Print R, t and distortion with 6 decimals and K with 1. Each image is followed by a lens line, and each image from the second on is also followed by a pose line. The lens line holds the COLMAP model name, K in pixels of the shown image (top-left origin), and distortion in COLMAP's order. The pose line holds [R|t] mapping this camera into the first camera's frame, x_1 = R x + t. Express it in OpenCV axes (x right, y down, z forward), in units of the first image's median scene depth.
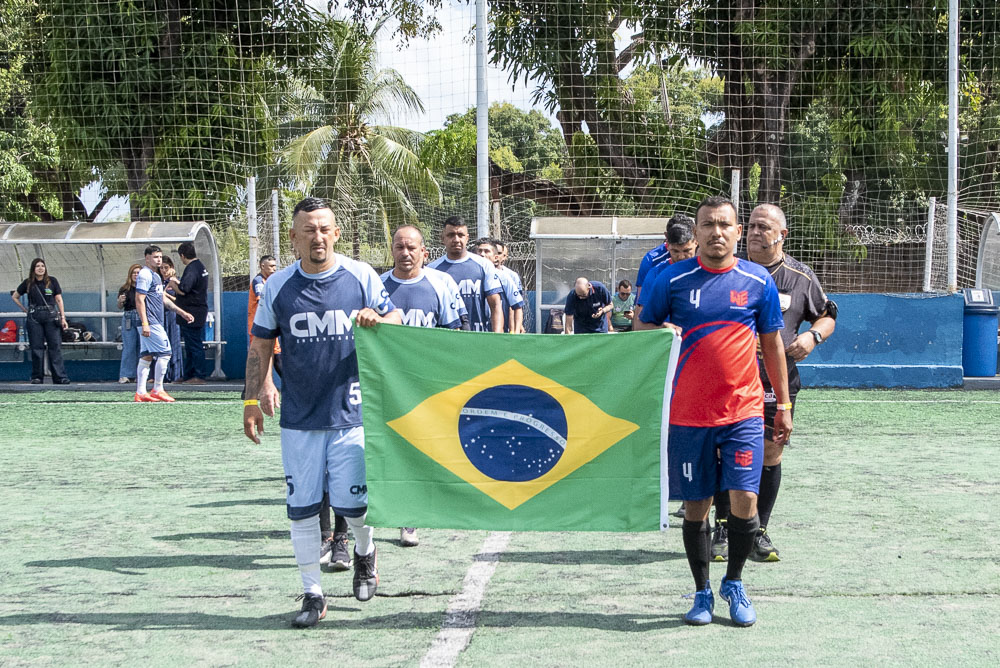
lens RADIAL K [[708.4, 0, 500.0], [0, 708.4, 334.0], [0, 0, 1]] dist [0.002093, 0.000330]
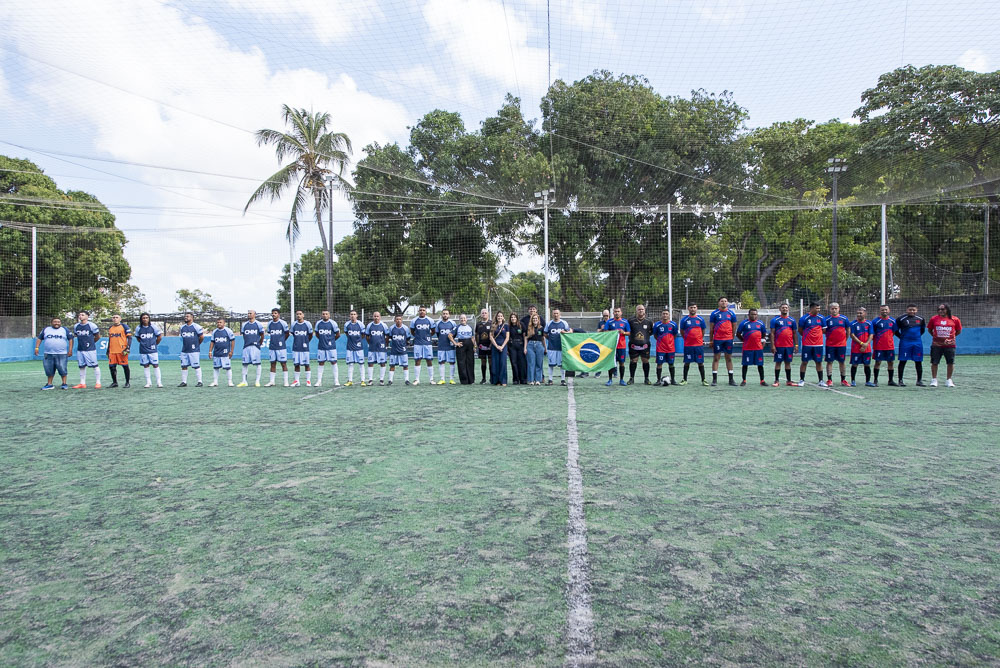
lens RADIAL K [[708.4, 0, 500.0], [0, 708.4, 334.0], [0, 0, 1]] dist [0.002093, 0.000330]
pose [[0.999692, -0.006211, -0.024045, -0.101332], [0.003902, 0.995477, -0.094921, 0.226269], [0.024526, 0.094798, 0.995194, -2.096866]]
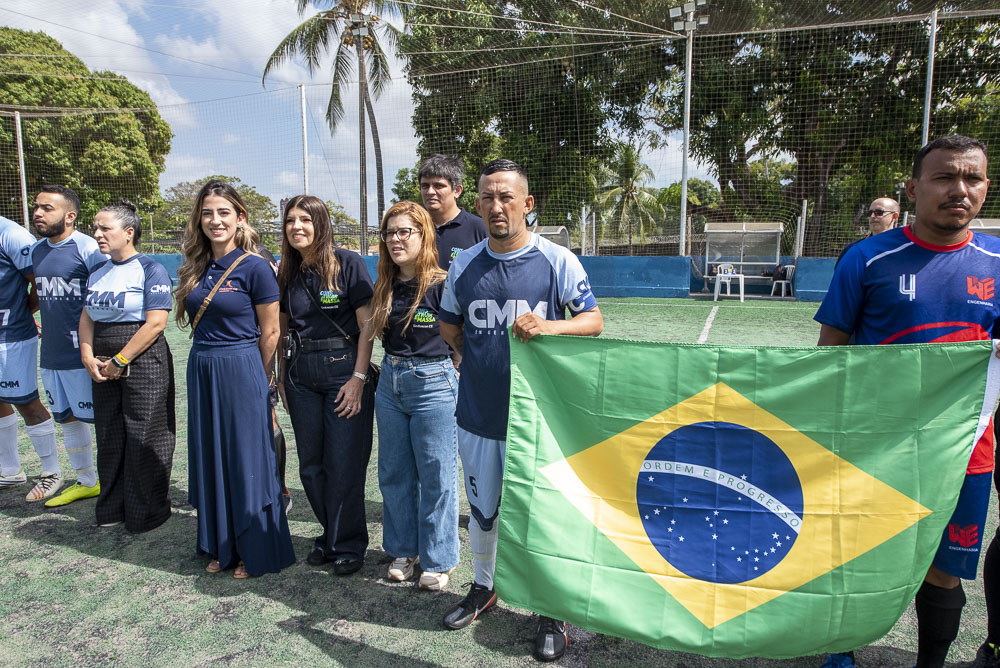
lens RADIAL K [[684.2, 0, 500.0], [0, 684.2, 334.0], [0, 0, 1]] dist [0.030351, 0.001369]
pose [[0.966801, 0.032646, -0.253437, -0.022528], [-0.025205, 0.999152, 0.032554, 0.142307], [0.254285, -0.025085, 0.966804, -1.368656]]
